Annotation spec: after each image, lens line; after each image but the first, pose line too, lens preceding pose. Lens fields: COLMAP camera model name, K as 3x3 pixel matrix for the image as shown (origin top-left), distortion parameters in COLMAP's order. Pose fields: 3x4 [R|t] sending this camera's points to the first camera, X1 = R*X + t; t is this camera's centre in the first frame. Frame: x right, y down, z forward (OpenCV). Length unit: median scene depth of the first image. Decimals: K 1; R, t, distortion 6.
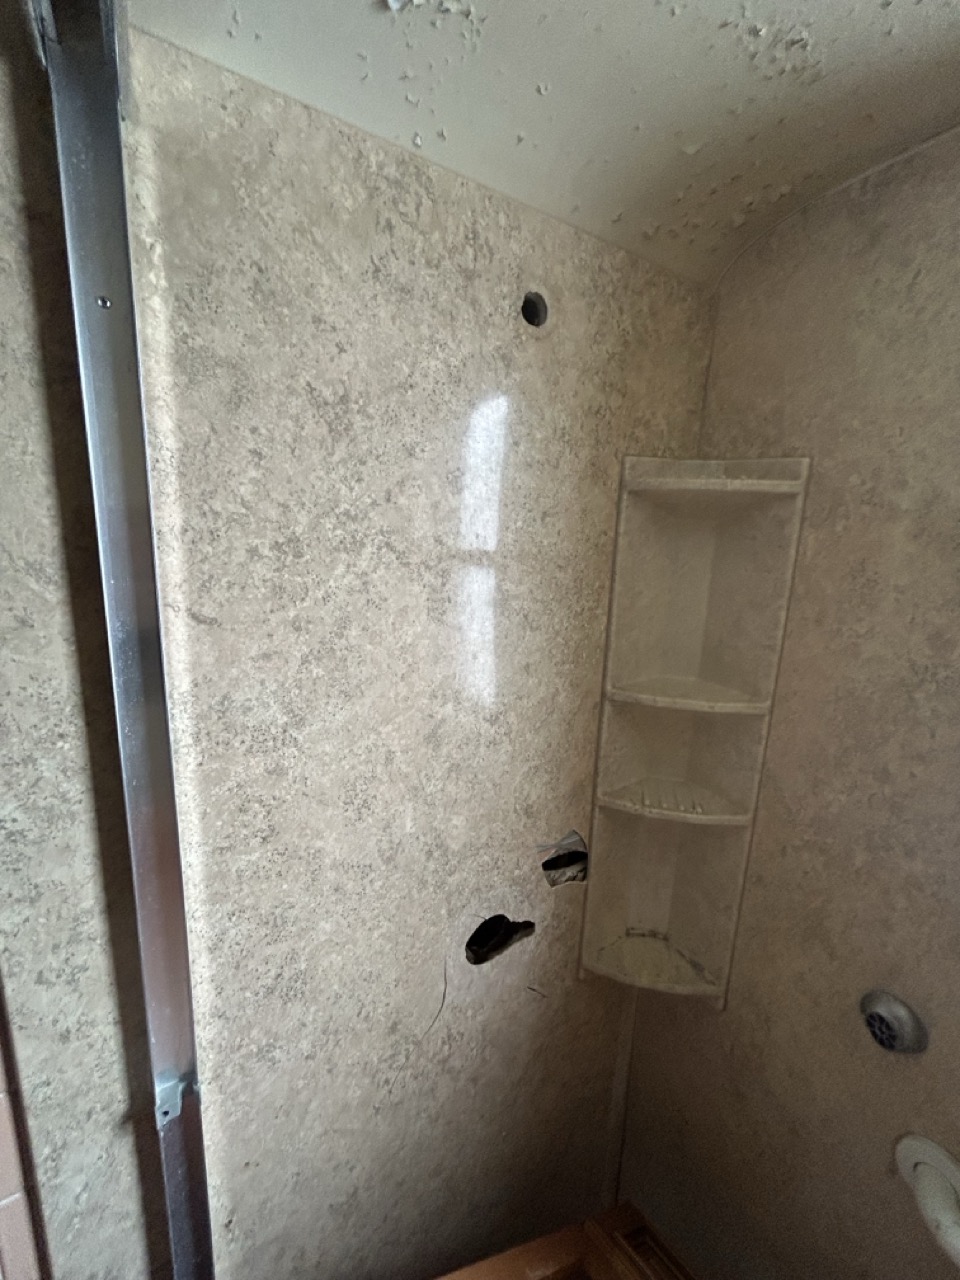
lens RADIAL K [[521.4, 0, 480.1], [0, 521.4, 646.4], [0, 0, 1]] dist [-0.000909, 0.000990]
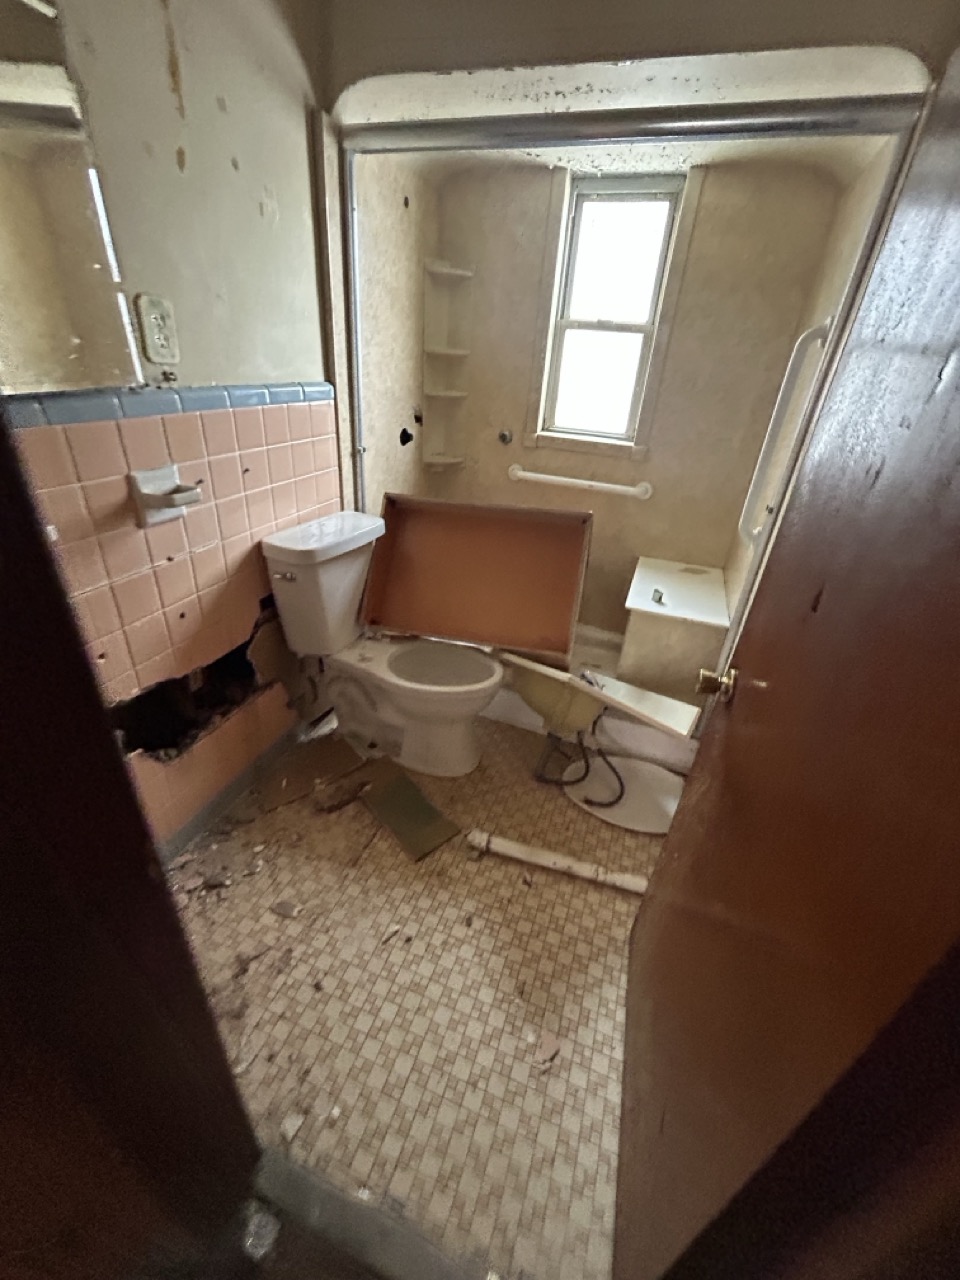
lens RADIAL K [[521.4, 0, 482.4], [0, 521.4, 636.8], [0, 0, 1]] dist [-0.000909, 0.000990]
pose [[0.788574, -0.280825, 0.547073, -1.758669], [0.081522, 0.929524, 0.359637, 0.634932], [-0.609512, -0.239001, 0.755892, -2.044051]]
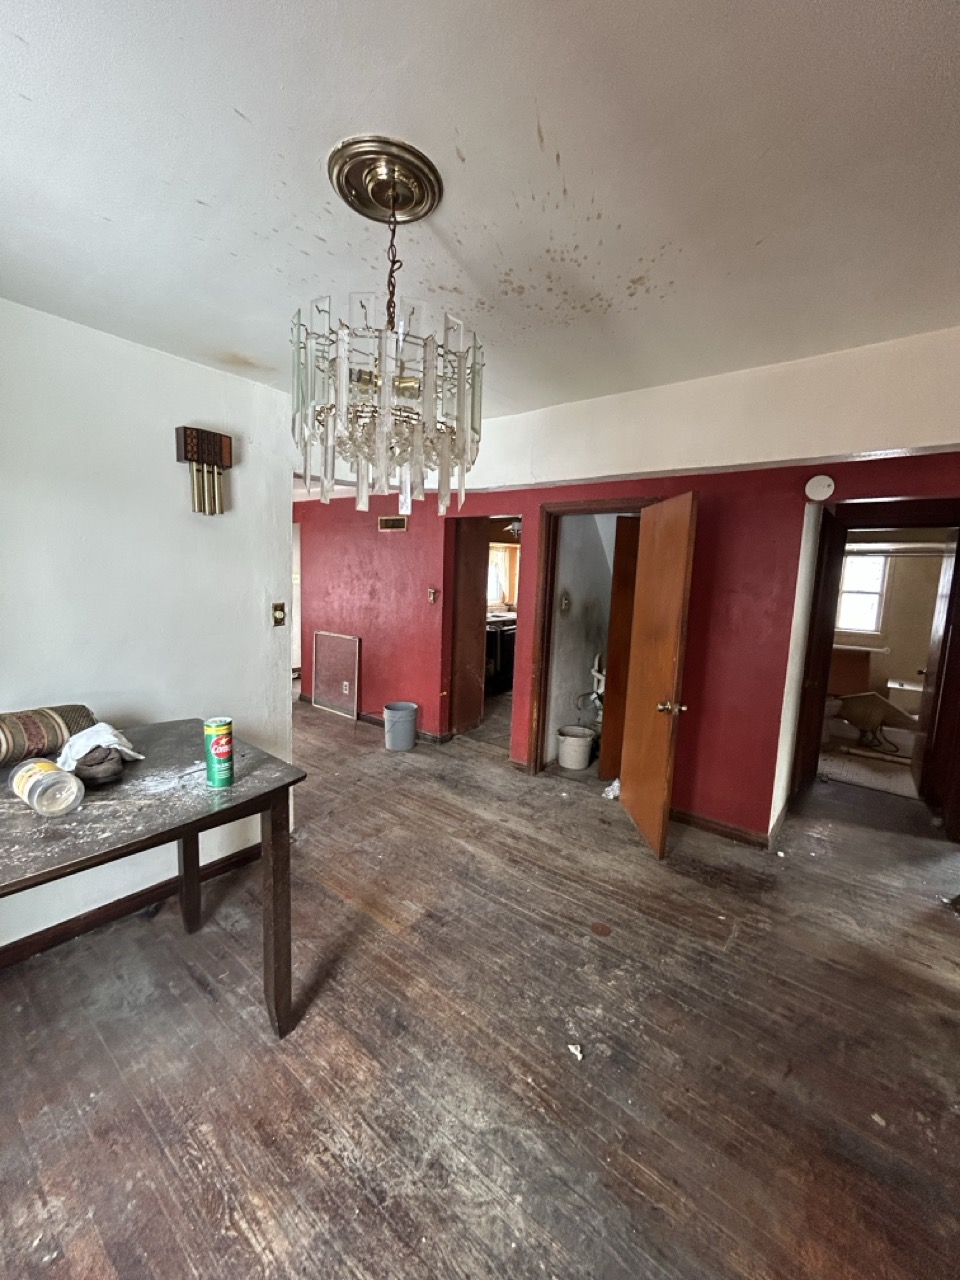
lens RADIAL K [[521.4, 0, 483.7], [0, 521.4, 639.1], [0, 0, 1]] dist [-0.000909, 0.000990]
pose [[0.942536, -0.037325, 0.332014, -7.866532], [0.058636, 0.996796, -0.054398, 0.956762], [-0.328920, 0.070740, 0.941705, -5.766251]]
